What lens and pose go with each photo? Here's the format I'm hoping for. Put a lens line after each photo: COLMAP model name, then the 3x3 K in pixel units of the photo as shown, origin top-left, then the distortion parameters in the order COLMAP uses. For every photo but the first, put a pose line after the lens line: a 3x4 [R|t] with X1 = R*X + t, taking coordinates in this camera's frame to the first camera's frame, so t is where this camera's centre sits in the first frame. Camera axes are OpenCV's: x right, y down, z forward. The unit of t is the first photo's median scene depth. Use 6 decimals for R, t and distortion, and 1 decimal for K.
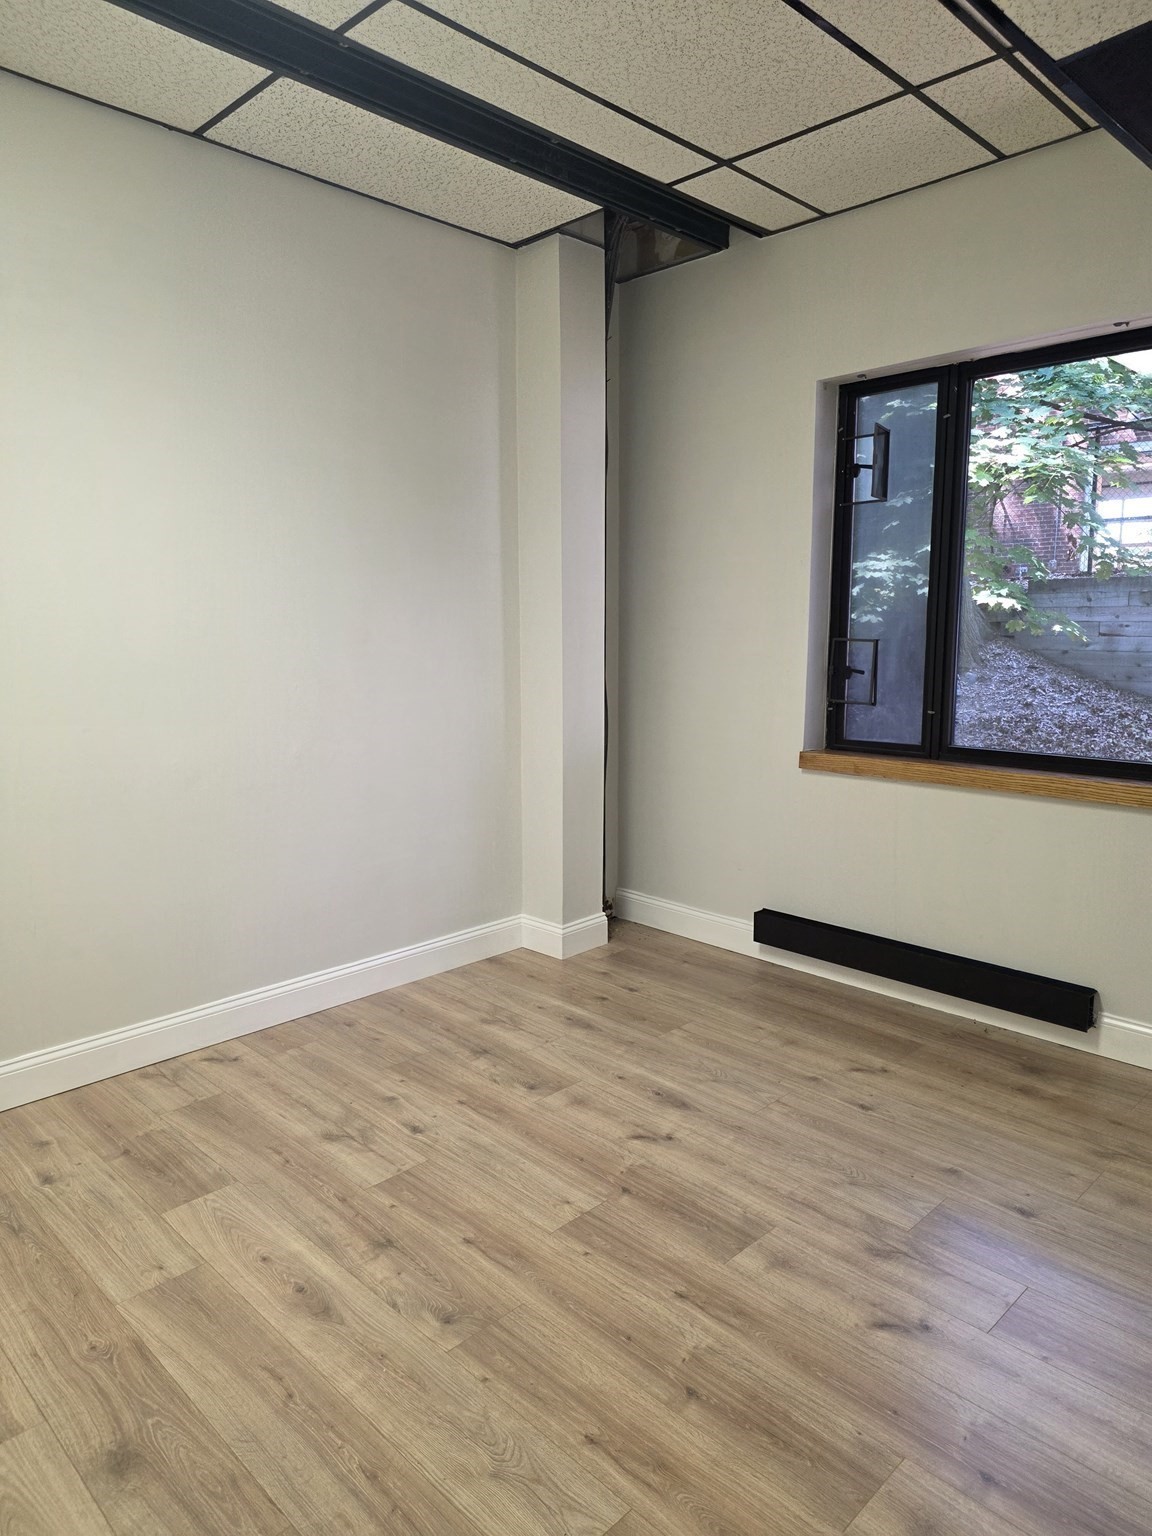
lens RADIAL K [[1003.2, 0, 615.4], [0, 1003.2, 769.7], [0, 0, 1]] dist [-0.002397, -0.001500]
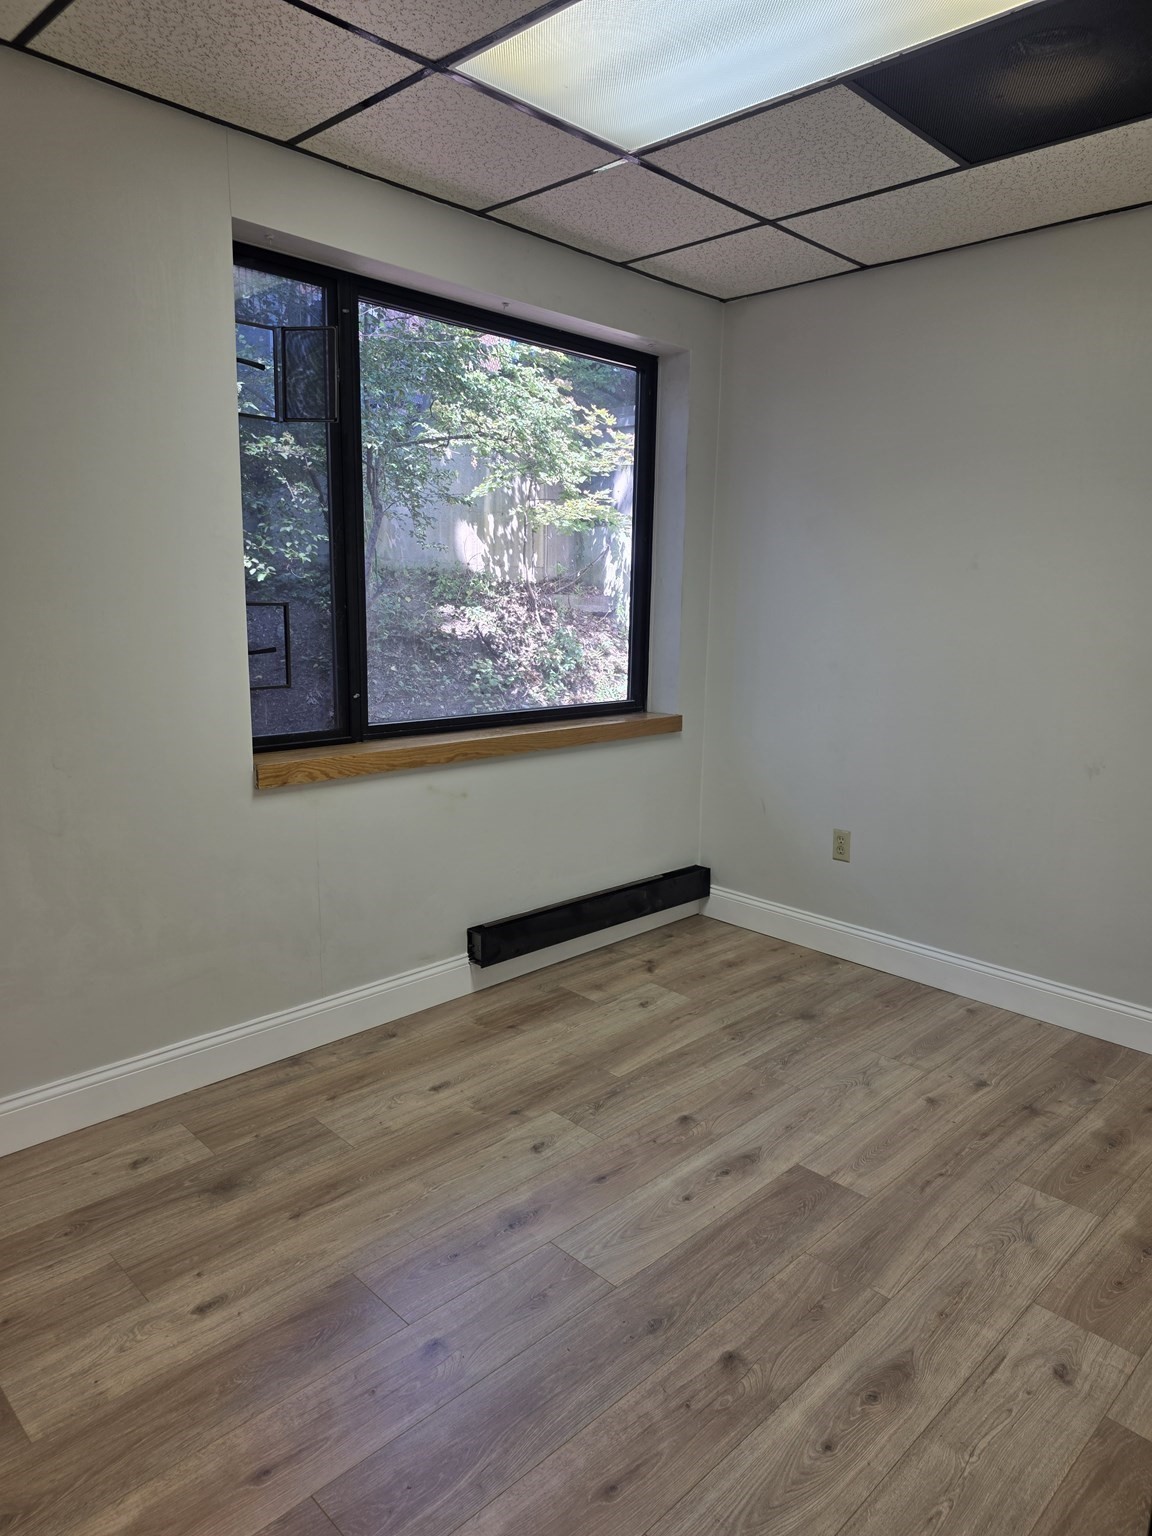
lens RADIAL K [[1003.2, 0, 615.4], [0, 1003.2, 769.7], [0, 0, 1]] dist [-0.002397, -0.001500]
pose [[0.017714, -0.172758, 0.984805, -1.348741], [0.146300, 0.974806, 0.168372, -0.219595], [-0.989082, 0.141095, 0.042542, 1.404420]]
